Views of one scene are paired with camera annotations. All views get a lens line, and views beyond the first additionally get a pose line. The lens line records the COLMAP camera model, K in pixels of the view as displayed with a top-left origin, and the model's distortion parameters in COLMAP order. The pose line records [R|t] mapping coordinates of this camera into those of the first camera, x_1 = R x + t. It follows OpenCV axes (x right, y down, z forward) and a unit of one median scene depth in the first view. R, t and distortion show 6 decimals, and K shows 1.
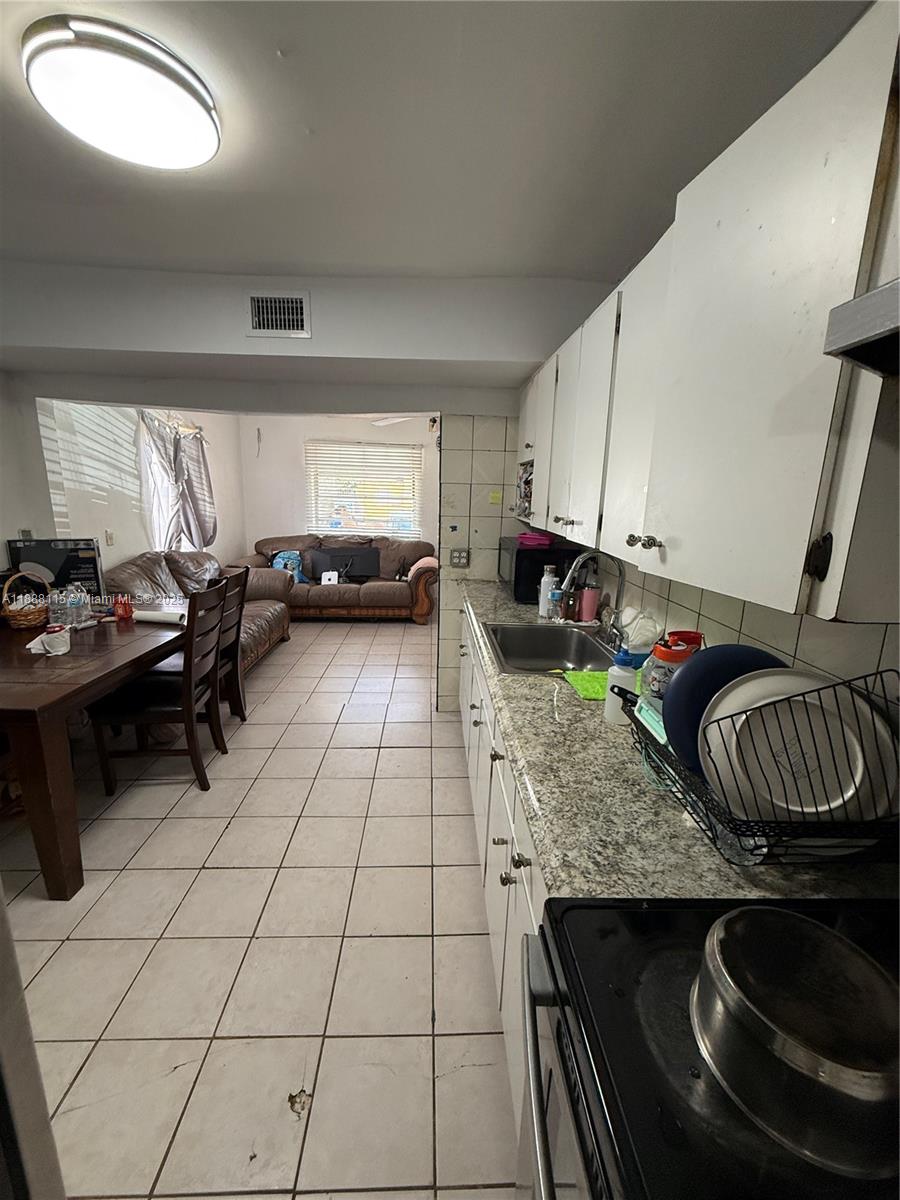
lens RADIAL K [[481.9, 0, 448.1], [0, 481.9, 595.8], [0, 0, 1]] dist [0.001157, 0.000564]
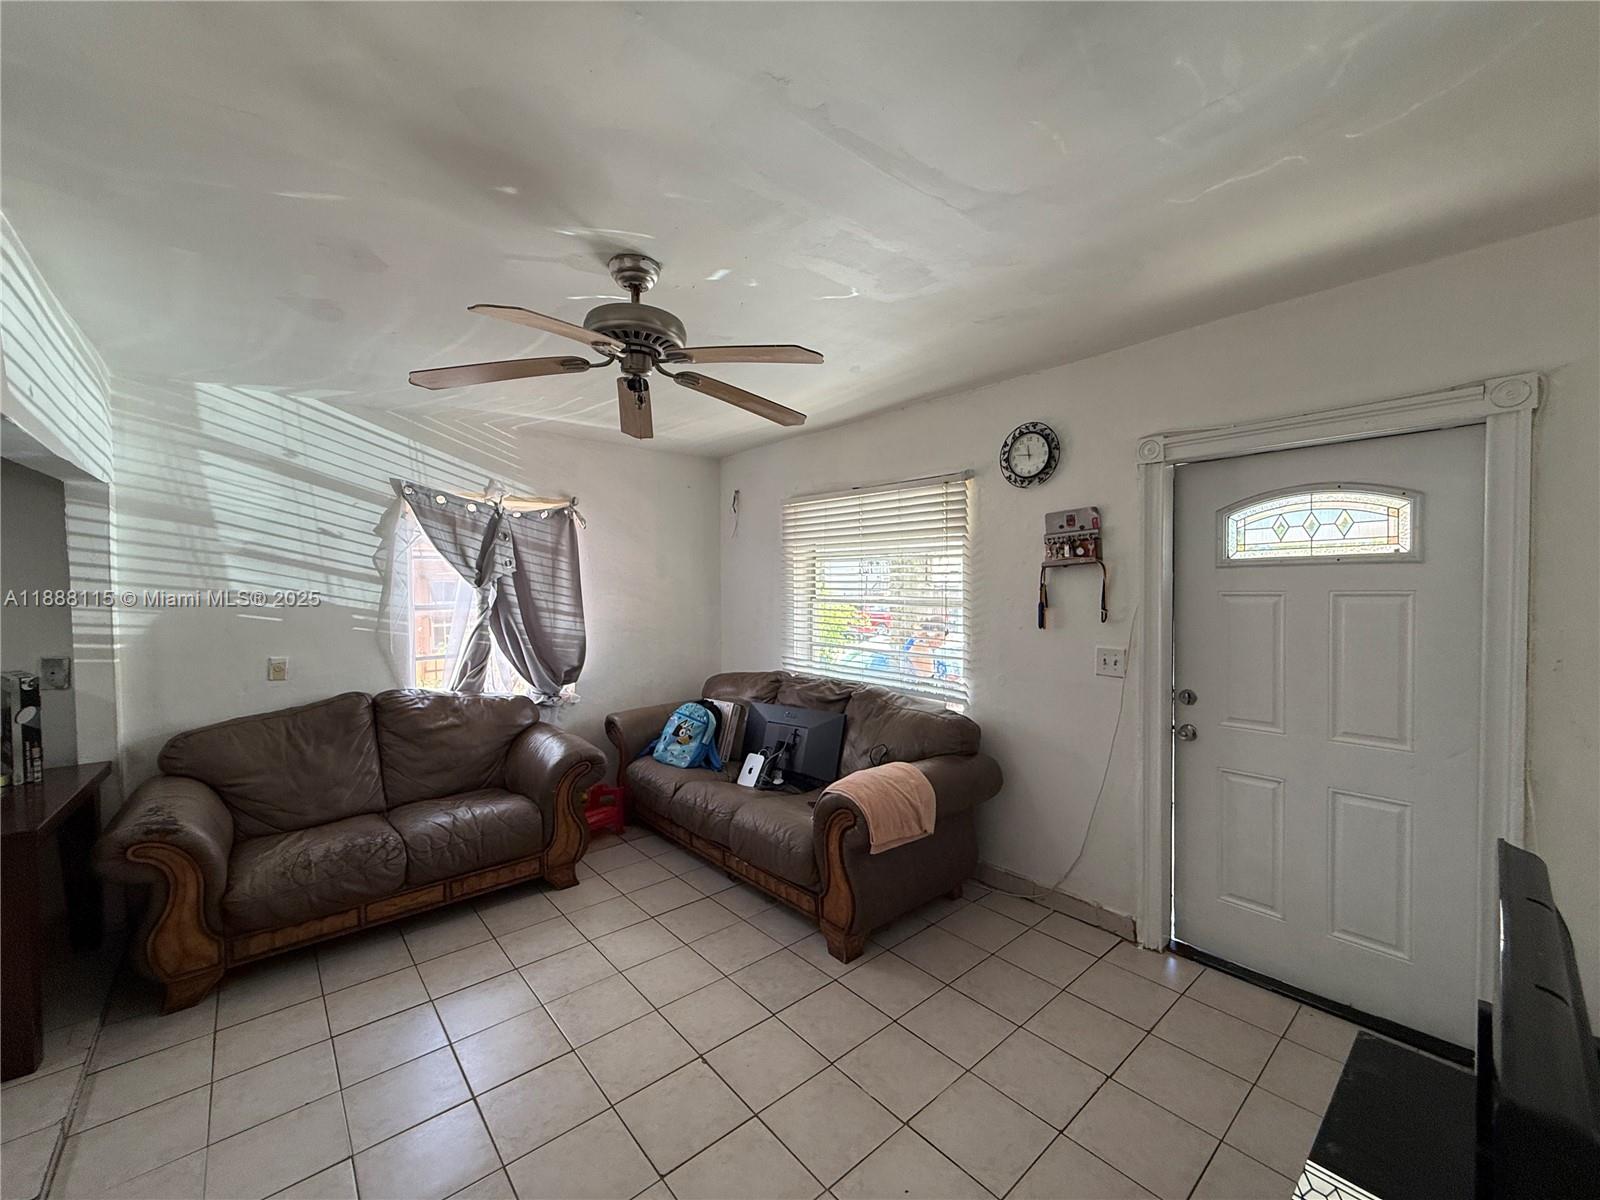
lens RADIAL K [[642.6, 0, 798.1], [0, 642.6, 601.0], [0, 0, 1]] dist [0.001157, 0.000564]
pose [[0.620683, -0.008991, -0.784010, 0.403612], [-0.141356, 0.982266, -0.123173, -0.179780], [0.771214, 0.187276, 0.608405, 0.865441]]
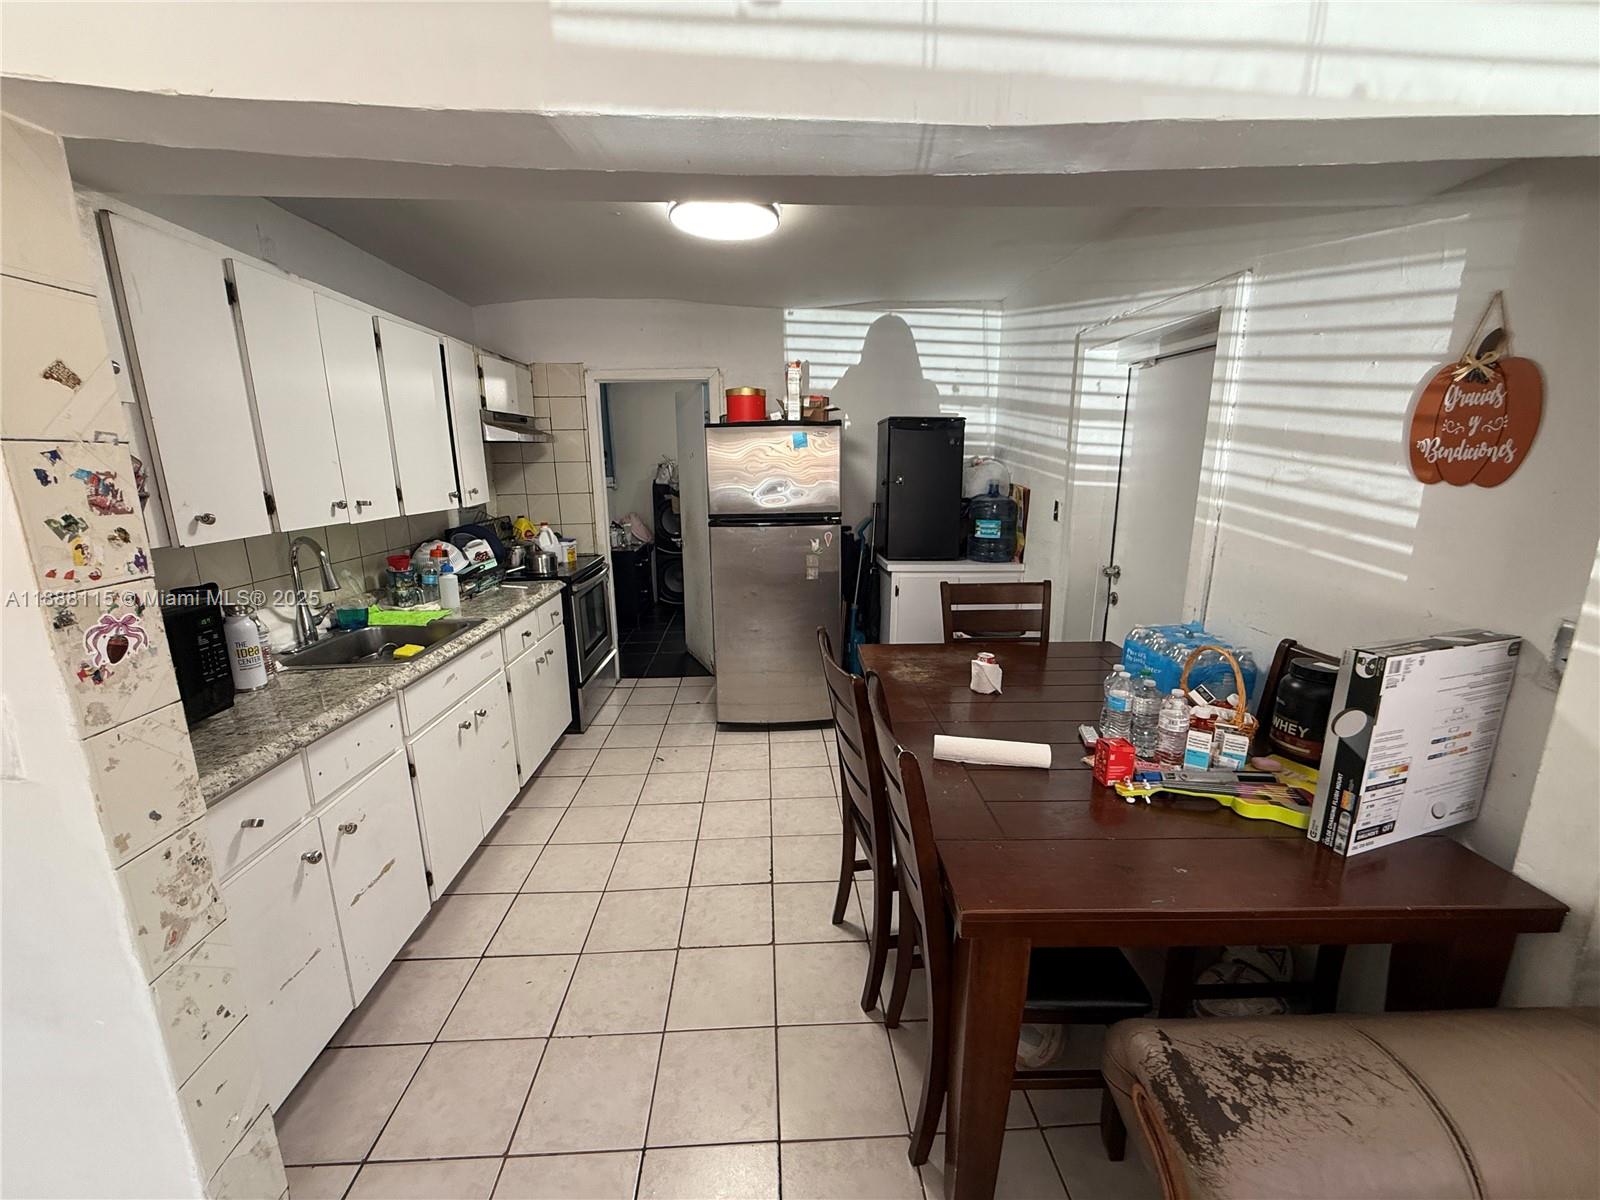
lens RADIAL K [[642.6, 0, 798.1], [0, 642.6, 601.3], [0, 0, 1]] dist [0.001157, 0.000564]
pose [[-0.999702, -0.012578, -0.020904, -0.244208], [-0.020122, 0.909610, 0.414976, -0.217147], [0.013795, 0.415273, -0.909592, 0.938687]]
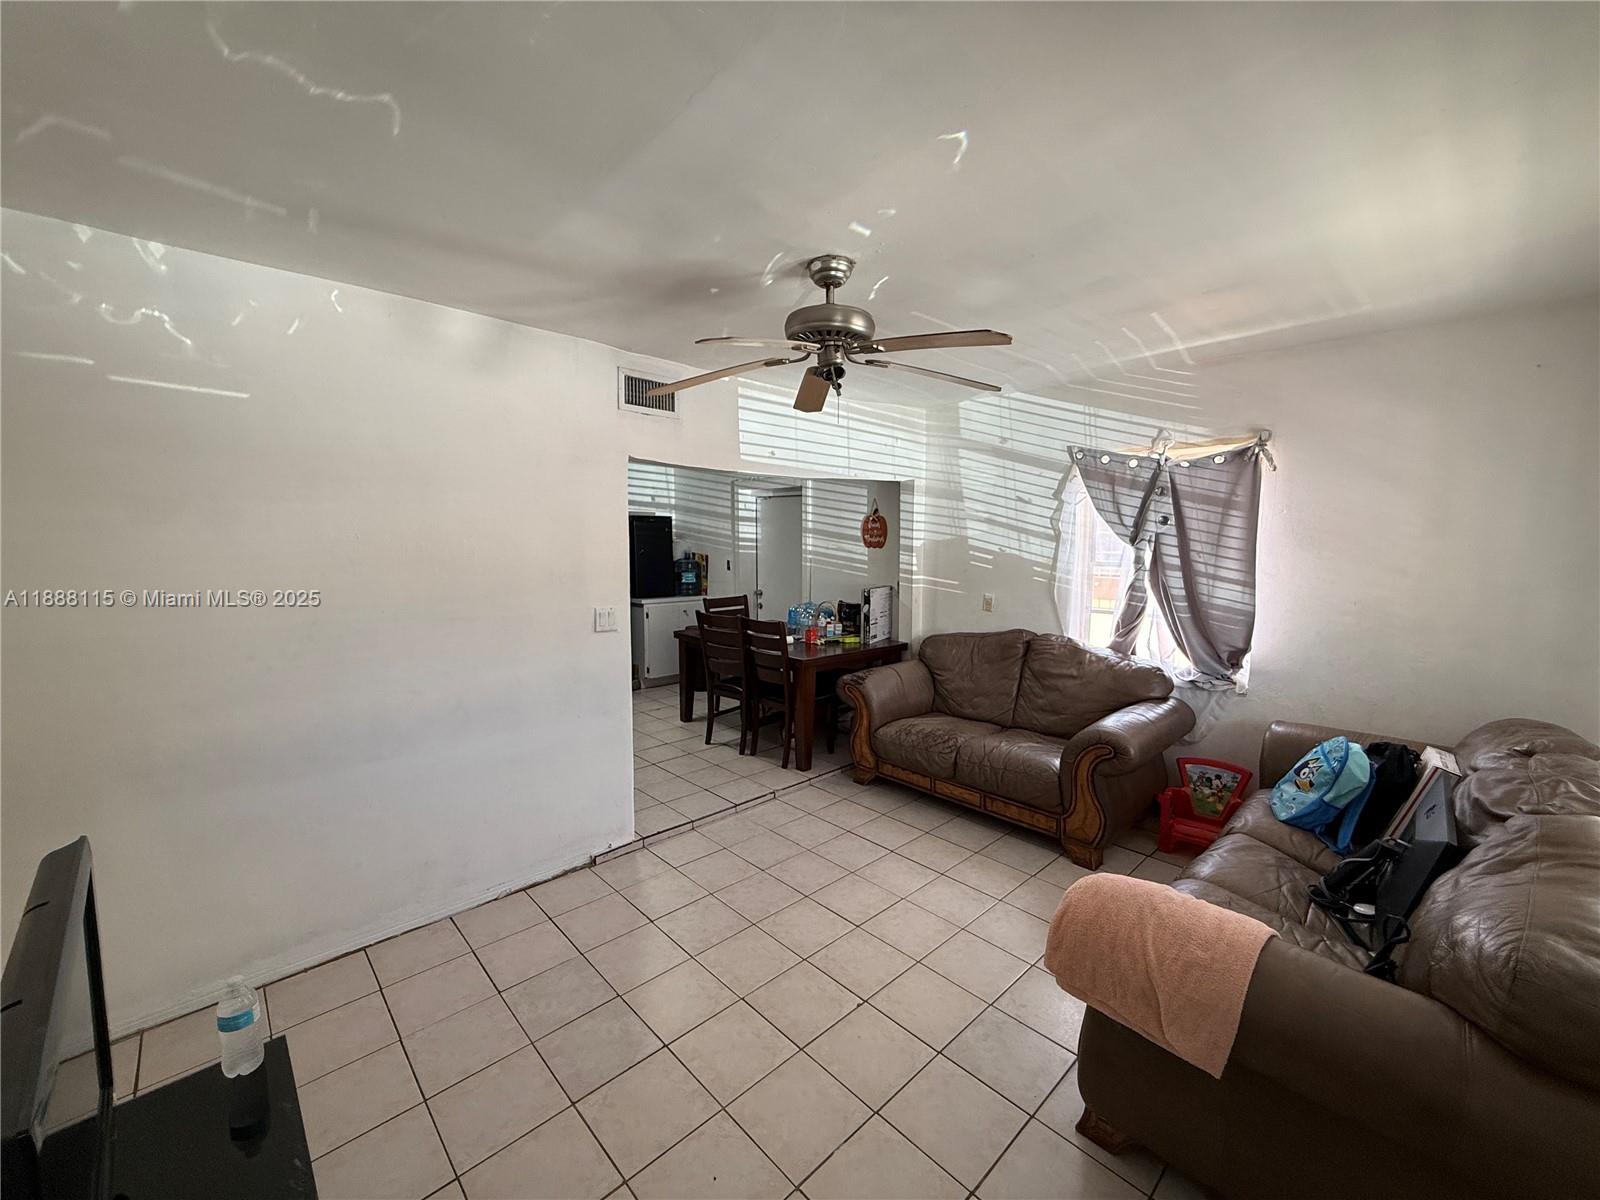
lens RADIAL K [[642.6, 0, 794.1], [0, 642.6, 599.7], [0, 0, 1]] dist [0.001157, 0.000564]
pose [[-0.754487, 0.045506, -0.654736, 0.338275], [-0.152723, 0.958036, 0.242577, -0.321354], [0.638299, 0.283014, -0.715875, 1.428830]]
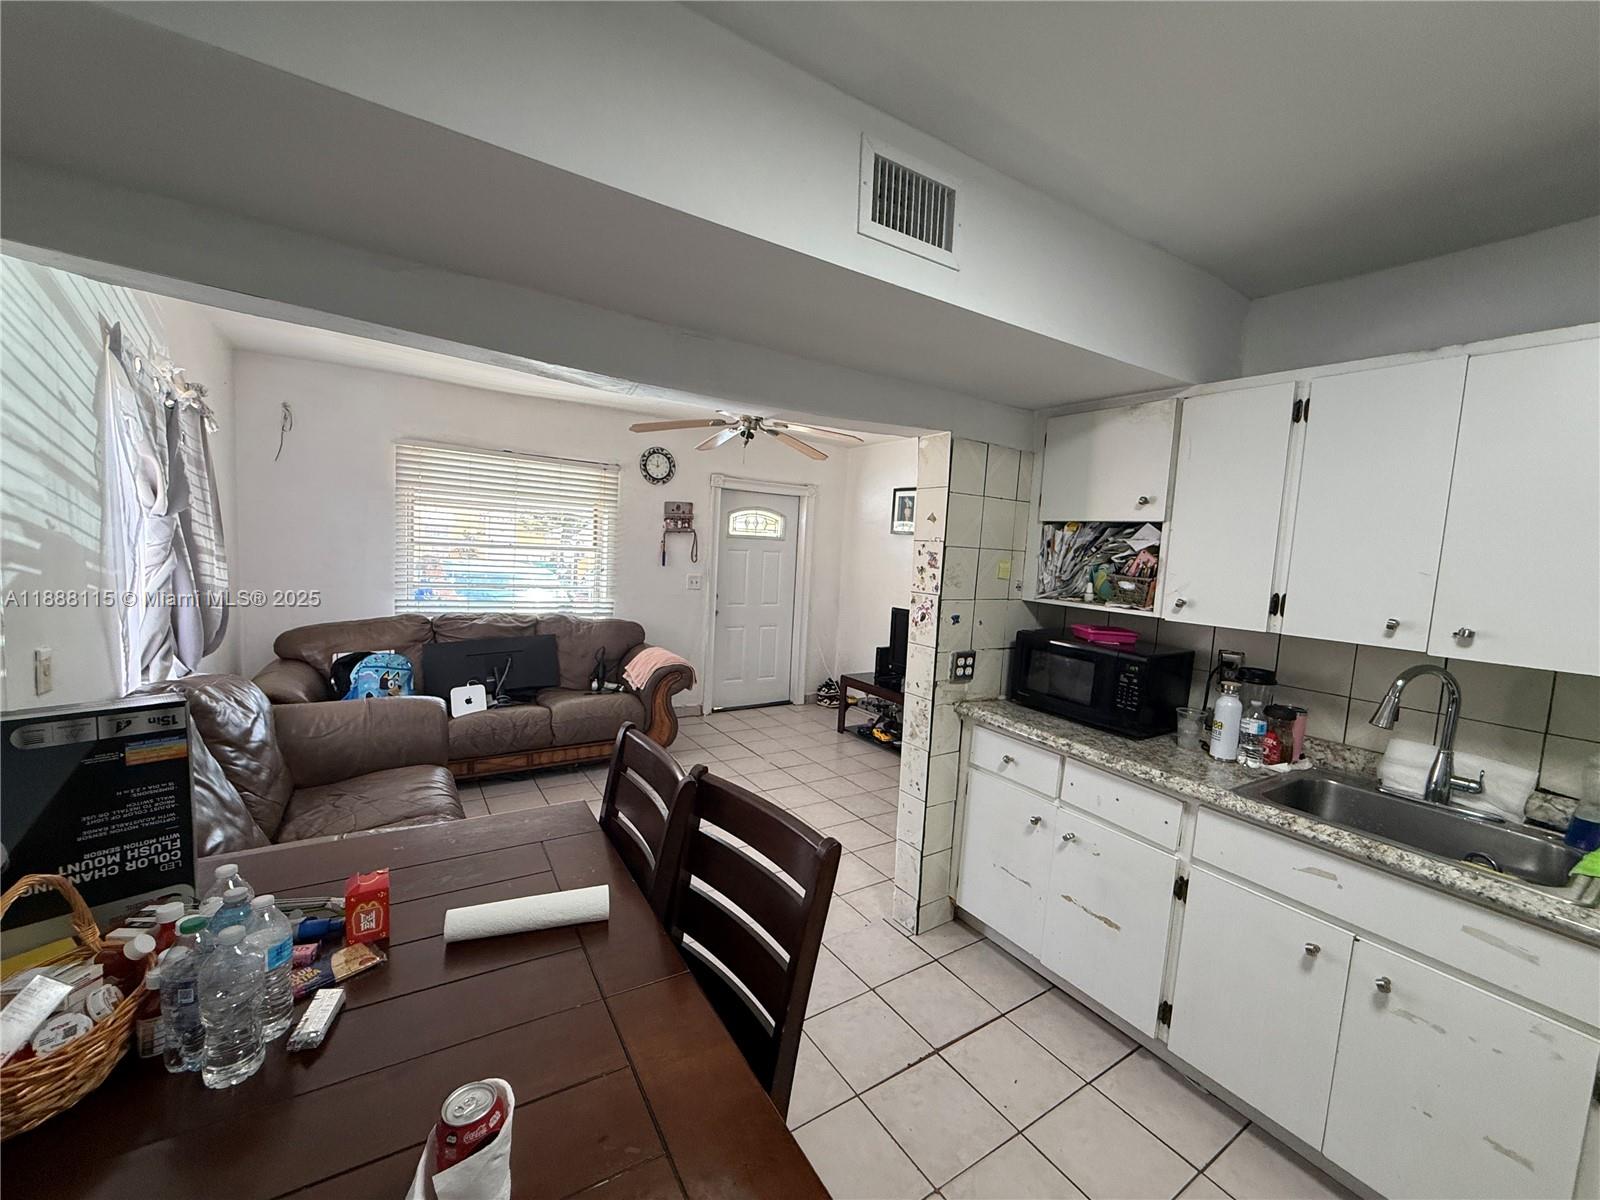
lens RADIAL K [[642.6, 0, 796.6], [0, 642.6, 602.5], [0, 0, 1]] dist [0.001157, 0.000564]
pose [[0.859031, -0.023573, 0.511381, -0.414337], [0.075428, 0.993865, -0.080893, -0.079990], [-0.506336, 0.108062, 0.855539, 0.294501]]
